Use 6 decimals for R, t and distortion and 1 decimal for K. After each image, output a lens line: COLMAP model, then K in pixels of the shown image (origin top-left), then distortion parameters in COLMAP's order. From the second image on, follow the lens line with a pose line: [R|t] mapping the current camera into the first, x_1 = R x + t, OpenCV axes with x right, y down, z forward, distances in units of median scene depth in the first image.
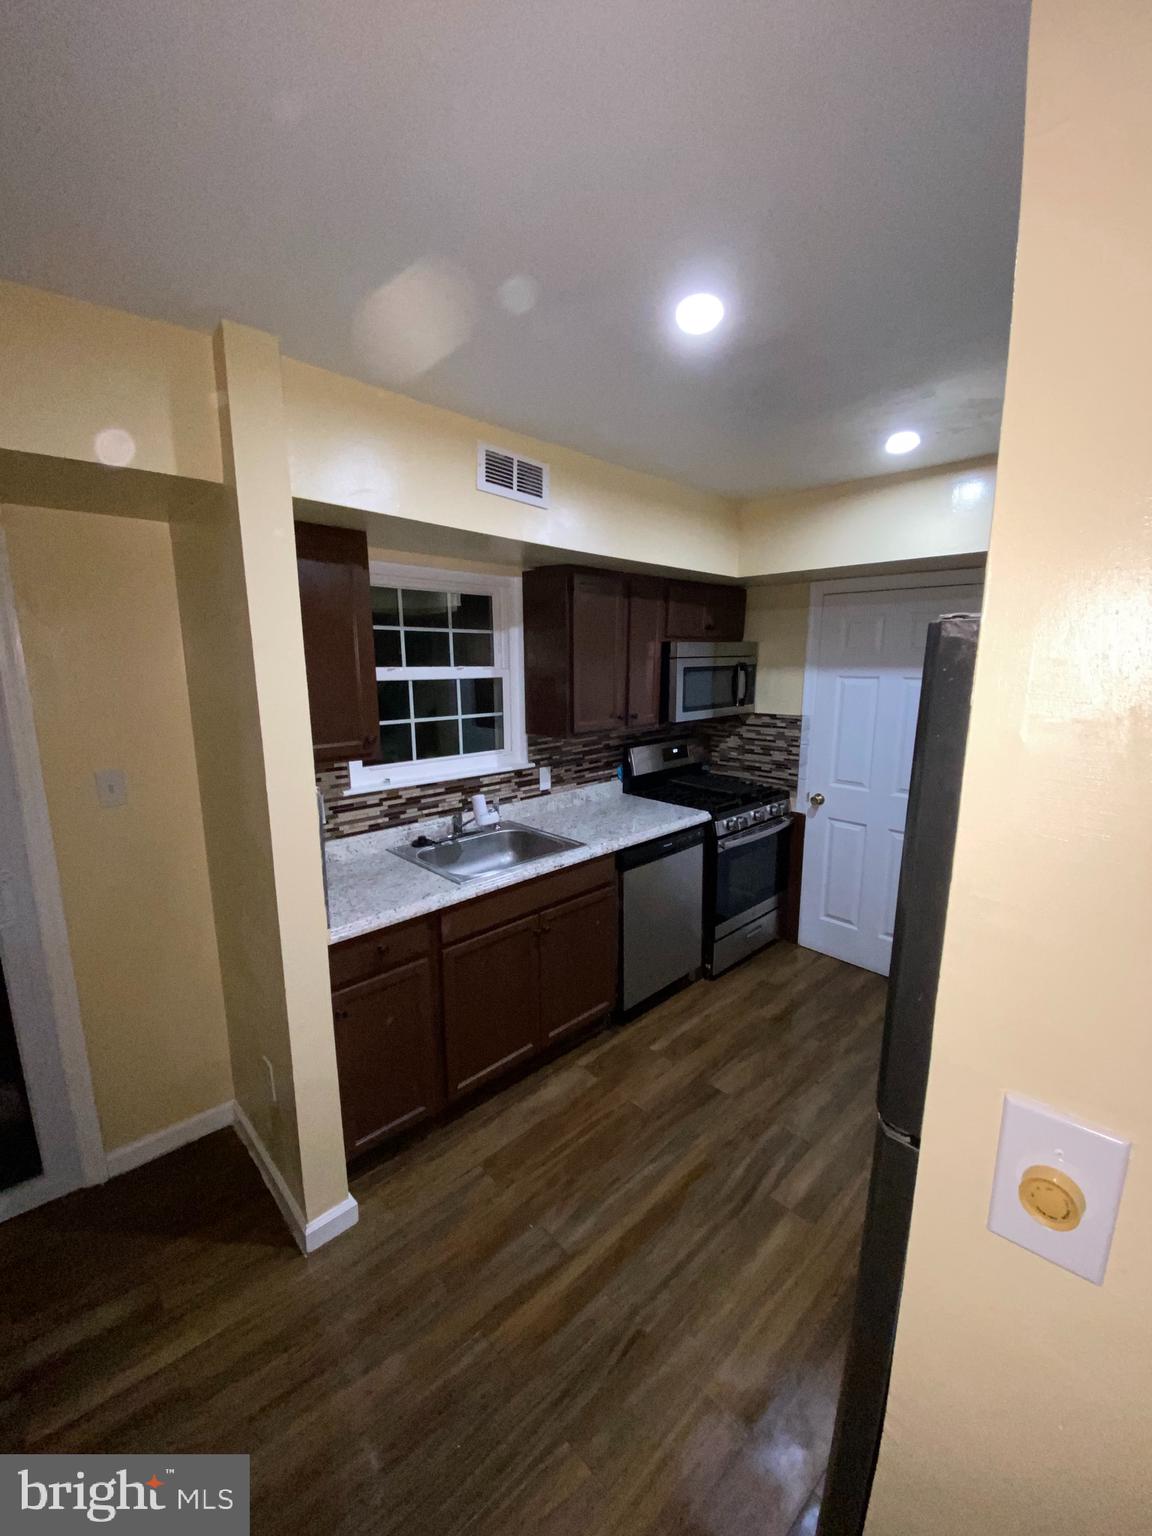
lens RADIAL K [[614.6, 0, 580.2], [0, 614.6, 770.3], [0, 0, 1]] dist [0.000024, -0.000090]
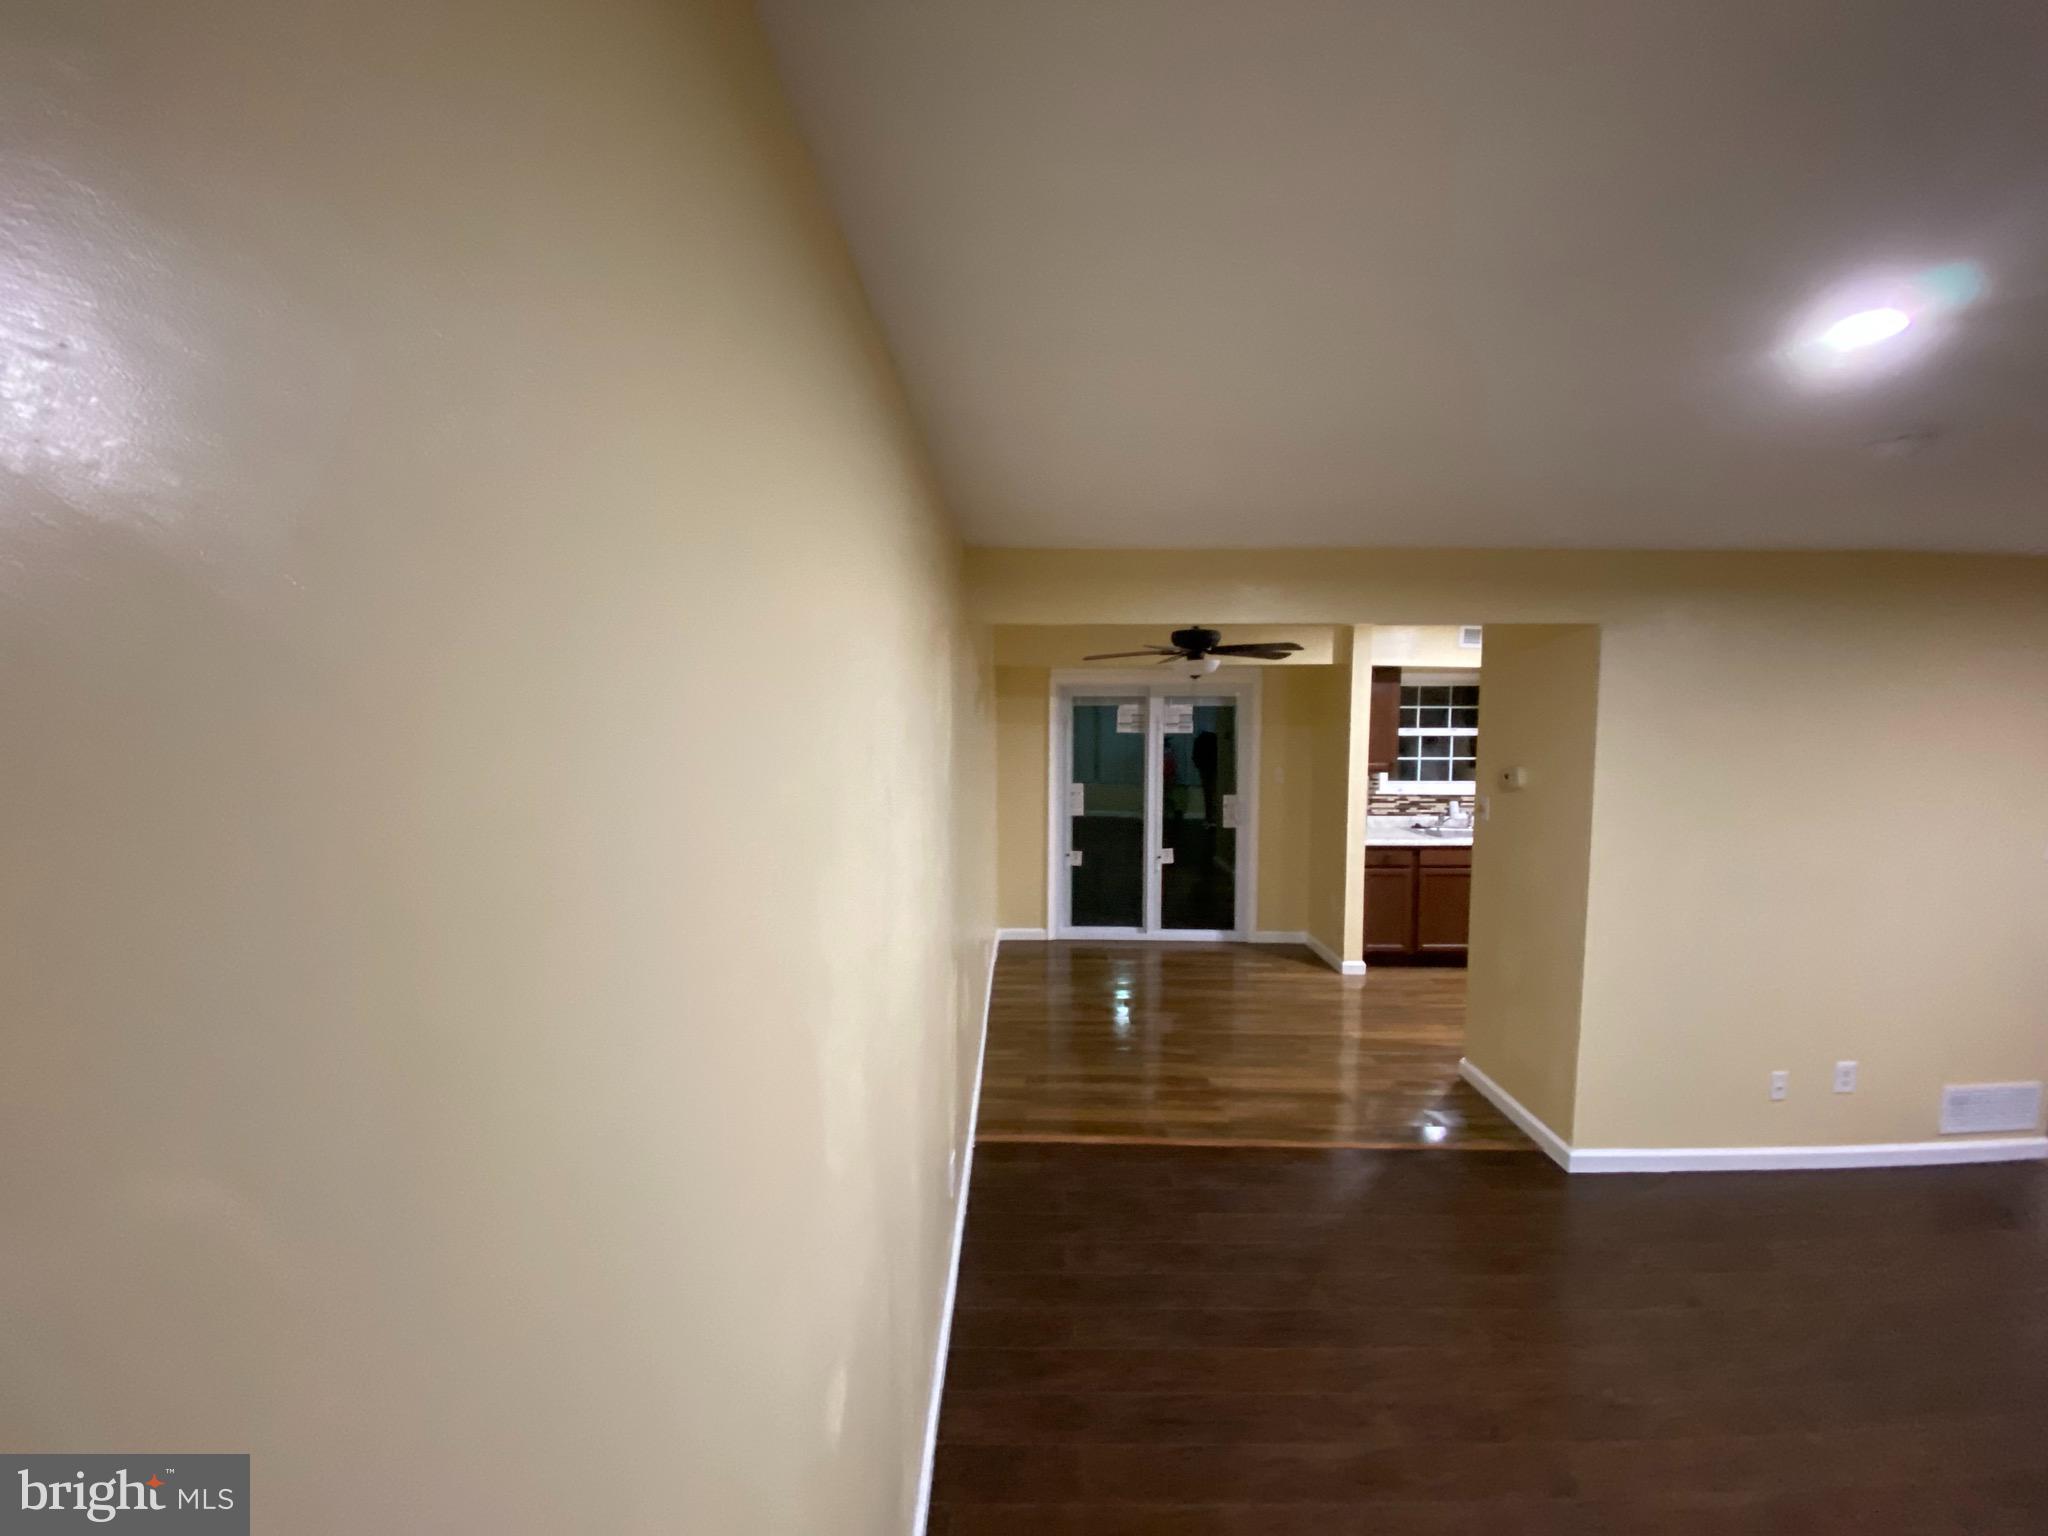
lens RADIAL K [[819.5, 0, 1026.4], [0, 819.5, 765.3], [0, 0, 1]] dist [0.000024, -0.000090]
pose [[0.736029, 0.061698, -0.674132, 0.542143], [-0.132166, 0.989771, -0.053714, 0.239454], [0.663923, 0.128633, 0.736655, -1.655292]]
